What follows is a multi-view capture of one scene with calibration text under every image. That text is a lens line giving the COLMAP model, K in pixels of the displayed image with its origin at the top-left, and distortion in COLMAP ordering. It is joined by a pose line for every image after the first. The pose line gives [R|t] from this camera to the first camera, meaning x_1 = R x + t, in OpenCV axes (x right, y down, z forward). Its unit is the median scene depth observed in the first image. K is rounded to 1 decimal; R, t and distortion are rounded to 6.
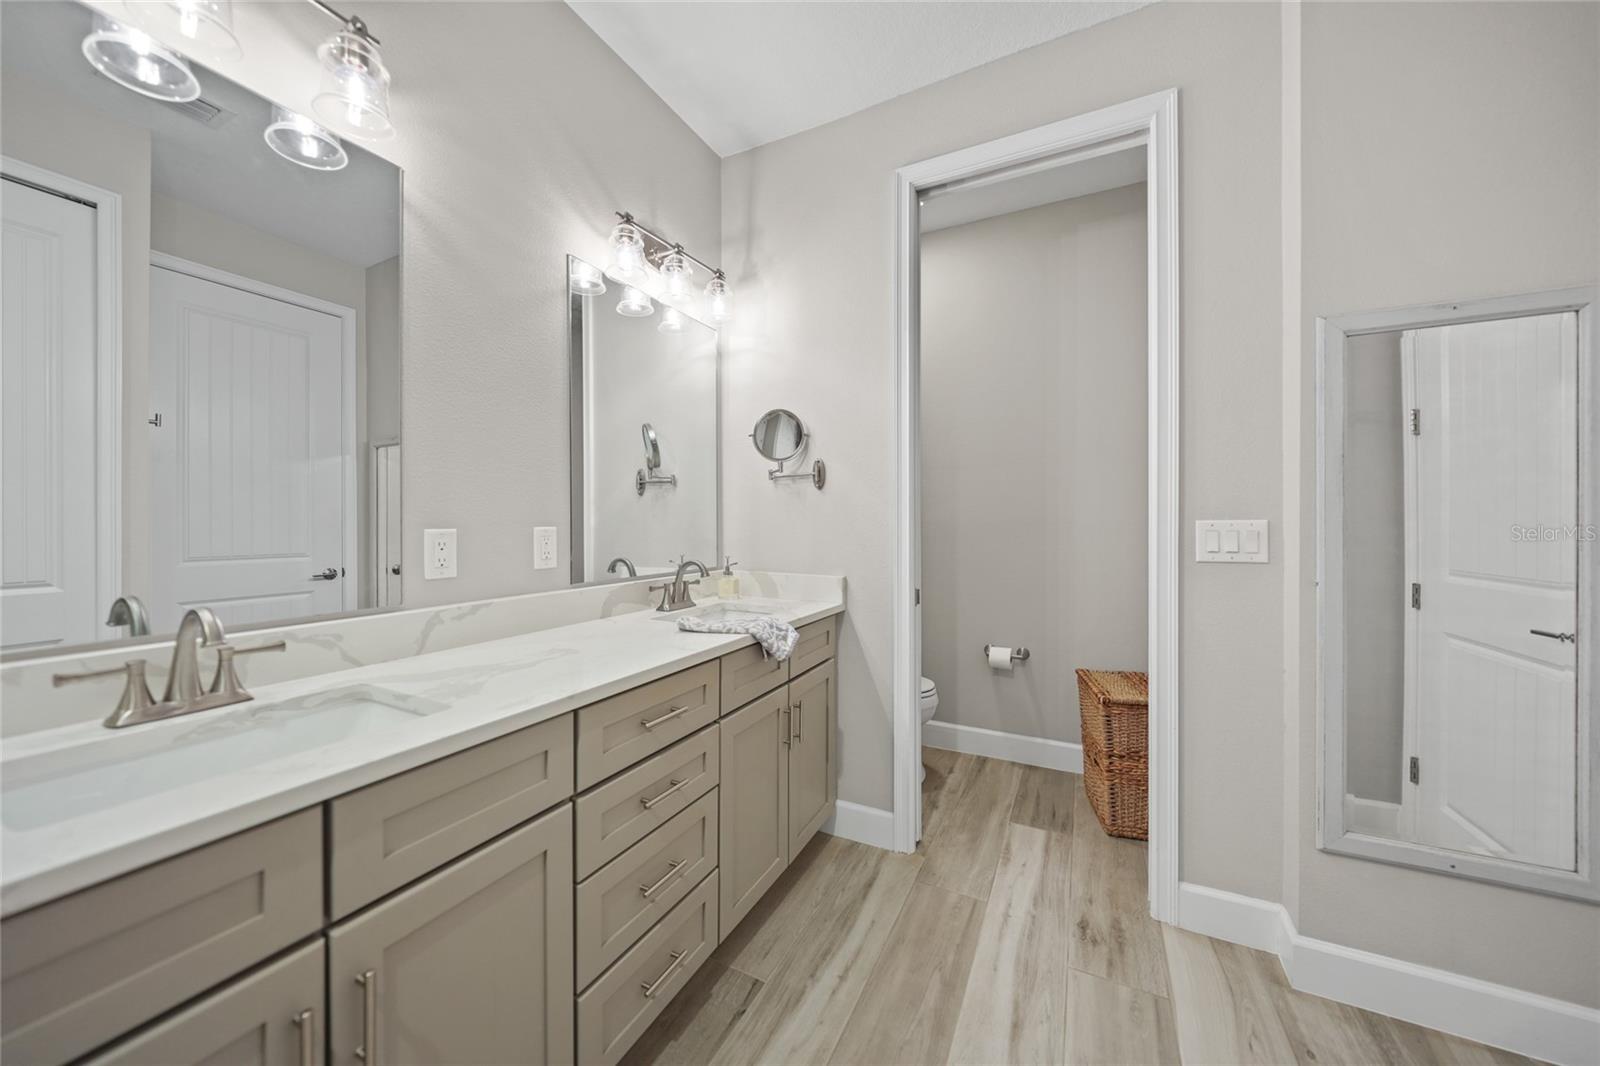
lens RADIAL K [[562.7, 0, 799.3], [0, 562.7, 528.9], [0, 0, 1]] dist [-0.008611, 0.001348]
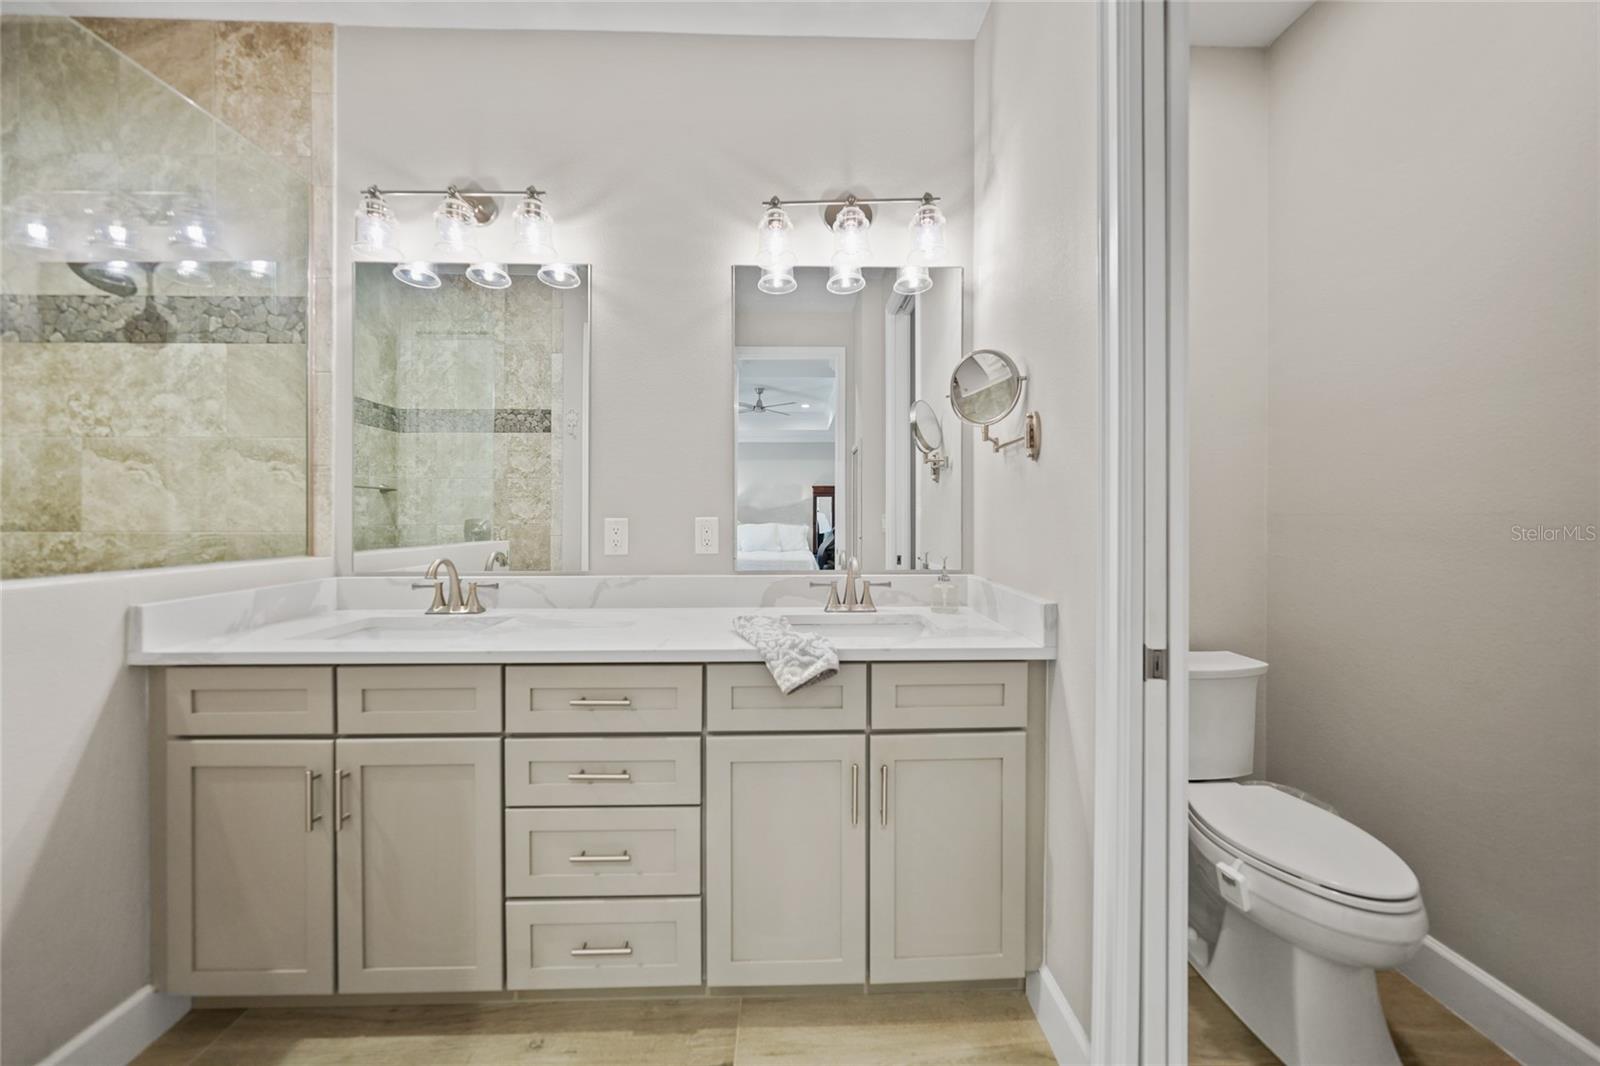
lens RADIAL K [[562.7, 0, 797.5], [0, 562.7, 517.1], [0, 0, 1]] dist [-0.008611, 0.001348]
pose [[0.467442, 0.005619, -0.884006, 0.745667], [-0.006333, 0.999975, 0.003007, -0.009026], [0.884001, 0.004192, 0.467467, 0.745277]]
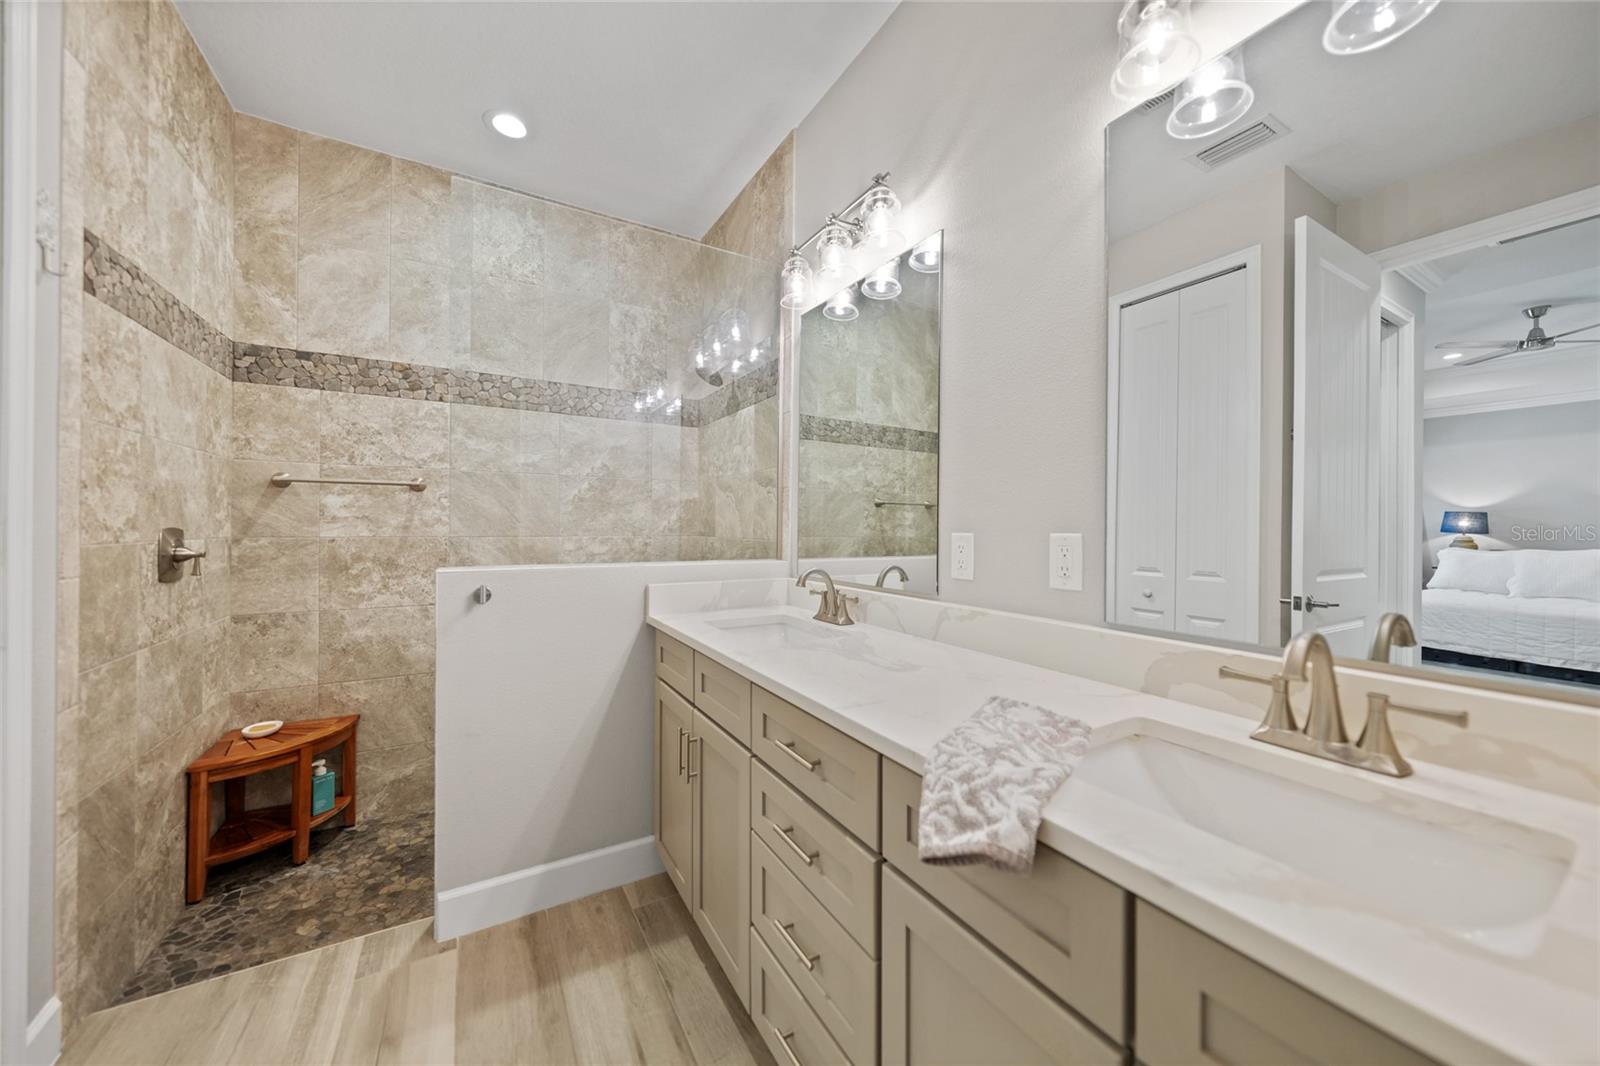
lens RADIAL K [[562.7, 0, 800.0], [0, 562.7, 524.2], [0, 0, 1]] dist [-0.008611, 0.001348]
pose [[-0.541058, -0.006014, -0.840964, 0.421572], [-0.012086, 0.999927, 0.000625, -0.013012], [0.840898, 0.010502, -0.541091, 1.302699]]
